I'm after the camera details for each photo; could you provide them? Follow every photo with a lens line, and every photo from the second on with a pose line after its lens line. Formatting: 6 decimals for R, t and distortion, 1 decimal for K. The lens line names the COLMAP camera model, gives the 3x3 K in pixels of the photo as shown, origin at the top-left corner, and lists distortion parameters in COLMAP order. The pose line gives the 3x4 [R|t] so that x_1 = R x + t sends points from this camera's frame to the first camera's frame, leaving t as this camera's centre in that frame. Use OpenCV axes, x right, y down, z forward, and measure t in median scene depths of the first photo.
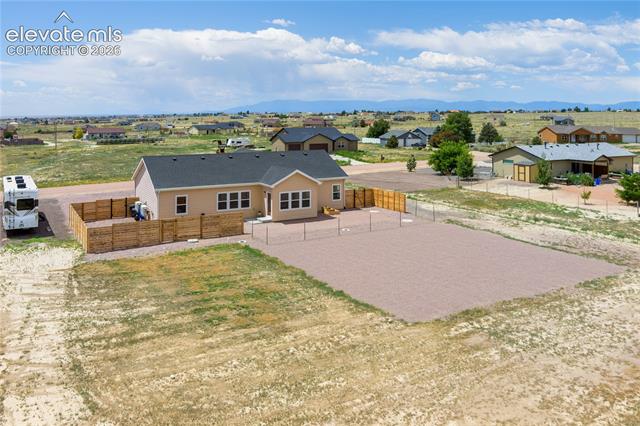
lens RADIAL K [[558.2, 0, 332.5], [0, 558.2, 185.3], [0, 0, 1]] dist [-0.084075, -0.001809]
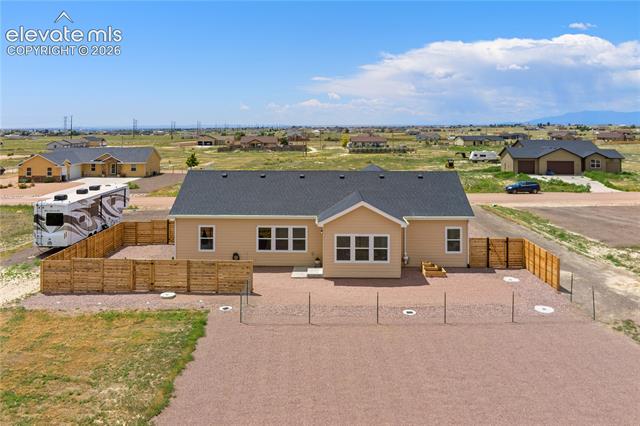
lens RADIAL K [[551.6, 0, 321.8], [0, 551.6, 130.4], [0, 0, 1]] dist [-0.041662, -0.004430]
pose [[0.850386, 0.008790, -0.526085, 0.076574], [-0.070895, 0.992657, -0.098011, -0.014758], [0.521361, 0.120644, 0.844765, 0.135452]]
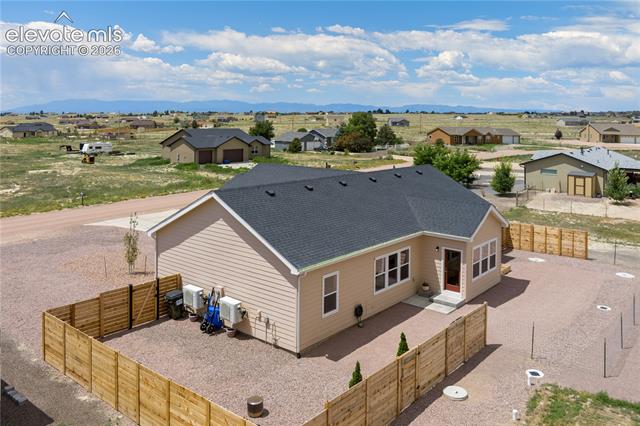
lens RADIAL K [[558.2, 0, 332.5], [0, 558.2, 185.3], [0, 0, 1]] dist [-0.084075, -0.001809]
pose [[0.939014, -0.031392, 0.342442, -0.132298], [0.032120, 0.999478, 0.003545, -0.017915], [-0.342374, 0.007671, 0.939532, 0.173568]]
